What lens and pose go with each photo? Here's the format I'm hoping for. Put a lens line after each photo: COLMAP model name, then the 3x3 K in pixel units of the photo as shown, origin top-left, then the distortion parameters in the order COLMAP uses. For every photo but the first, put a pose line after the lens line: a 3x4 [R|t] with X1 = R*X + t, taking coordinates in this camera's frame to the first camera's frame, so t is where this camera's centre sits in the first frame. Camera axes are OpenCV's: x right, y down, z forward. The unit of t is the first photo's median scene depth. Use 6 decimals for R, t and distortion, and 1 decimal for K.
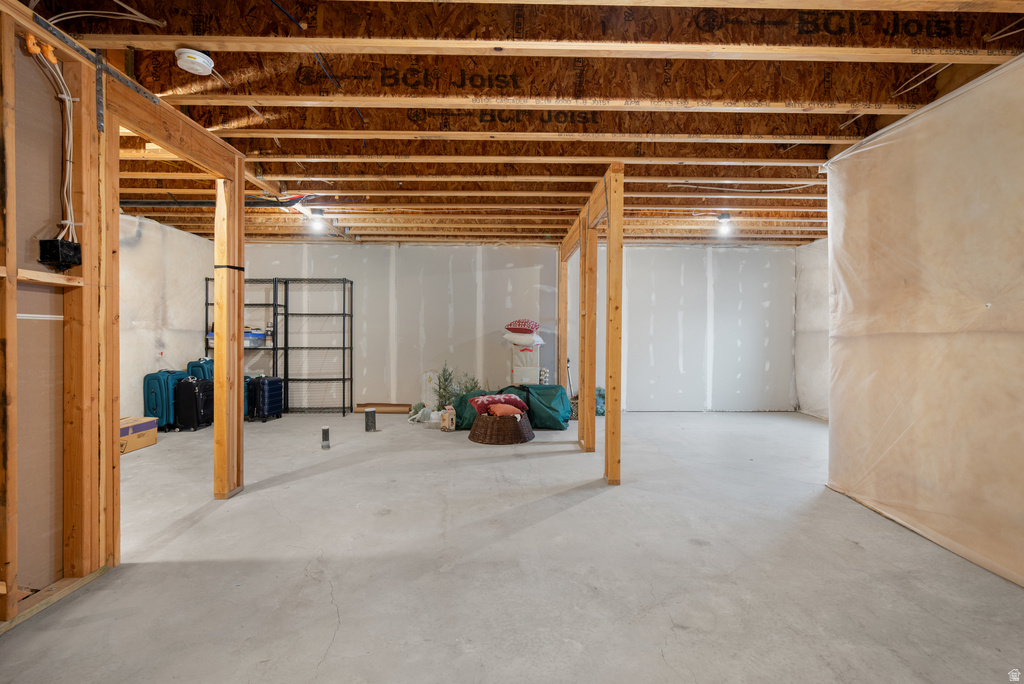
lens RADIAL K [[459.8, 0, 512.0], [0, 459.8, 342.0], [0, 0, 1]] dist [-0.001289, 0.000018]
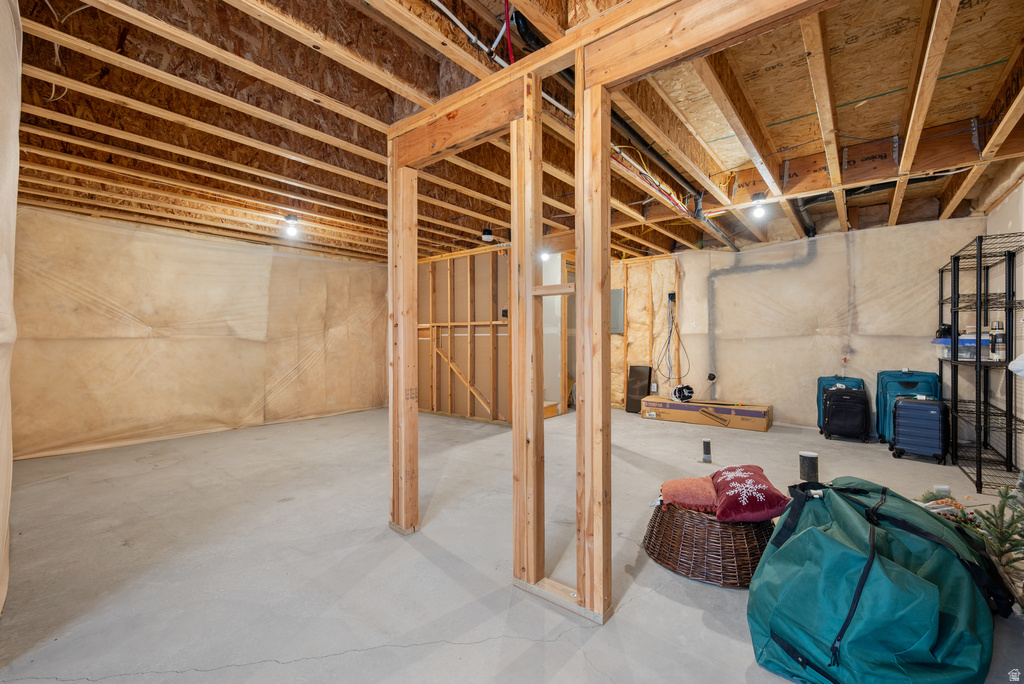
lens RADIAL K [[426.8, 0, 529.2], [0, 426.8, 345.1], [0, 0, 1]] dist [0.003154, -0.000212]
pose [[-0.621263, 0.009754, -0.783541, 0.668802], [-0.009393, 0.999758, 0.019892, -0.029357], [0.783546, 0.019718, -0.621021, 1.652748]]
